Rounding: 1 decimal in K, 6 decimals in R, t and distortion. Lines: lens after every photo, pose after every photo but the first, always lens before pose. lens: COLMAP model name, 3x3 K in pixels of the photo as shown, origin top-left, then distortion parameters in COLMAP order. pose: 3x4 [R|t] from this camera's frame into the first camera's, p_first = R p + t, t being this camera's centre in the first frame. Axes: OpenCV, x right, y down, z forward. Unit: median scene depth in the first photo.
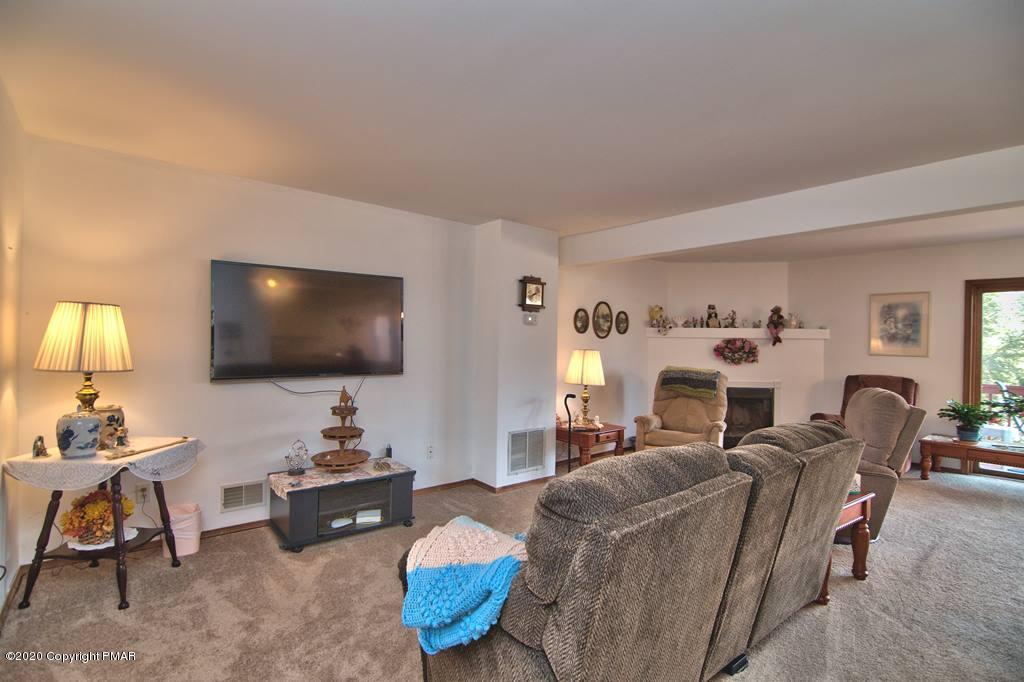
lens RADIAL K [[491.8, 0, 512.0], [0, 491.8, 341.0], [0, 0, 1]] dist [-0.001677, -0.012996]
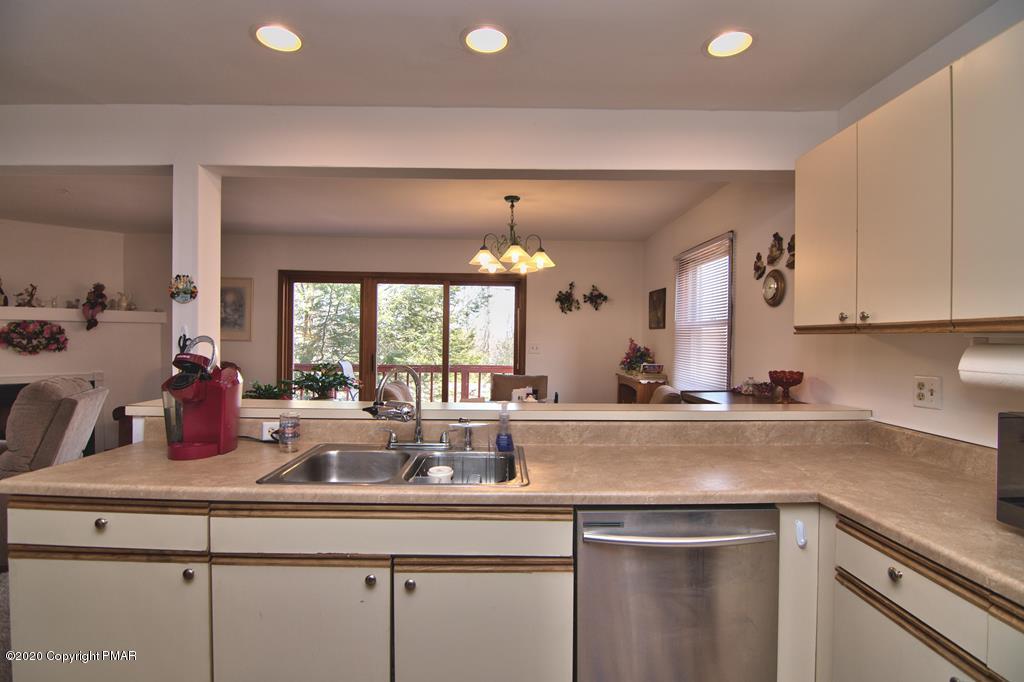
lens RADIAL K [[491.8, 0, 512.0], [0, 491.8, 341.0], [0, 0, 1]] dist [-0.001677, -0.012996]
pose [[0.627751, -0.010852, 0.778339, 0.339882], [-0.006662, 0.999791, 0.019312, 0.007443], [-0.778386, -0.017308, 0.627547, -0.076640]]
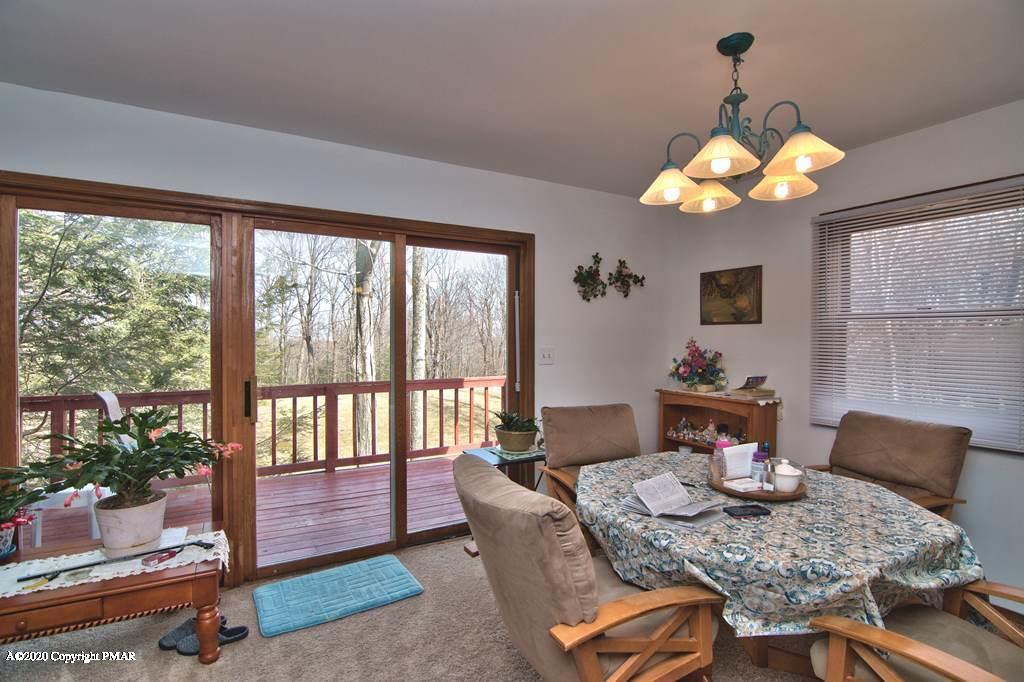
lens RADIAL K [[491.8, 0, 512.0], [0, 491.8, 341.0], [0, 0, 1]] dist [-0.001677, -0.012996]
pose [[0.175720, -0.018067, 0.984274, 0.516876], [0.000922, 0.999834, 0.018188, 0.010303], [-0.984440, -0.002288, 0.175708, 0.406436]]
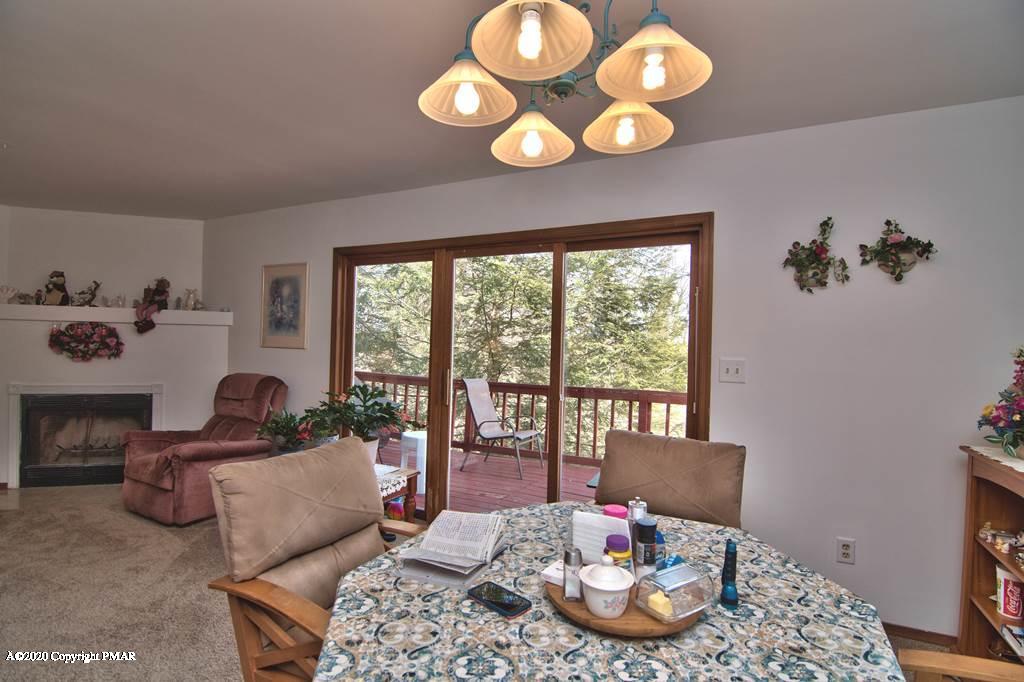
lens RADIAL K [[491.8, 0, 512.0], [0, 491.8, 341.0], [0, 0, 1]] dist [-0.001677, -0.012996]
pose [[0.919697, 0.009986, 0.392503, 0.742264], [-0.011049, 0.999939, 0.000451, 0.014348], [-0.392474, -0.004752, 0.919751, 0.153016]]
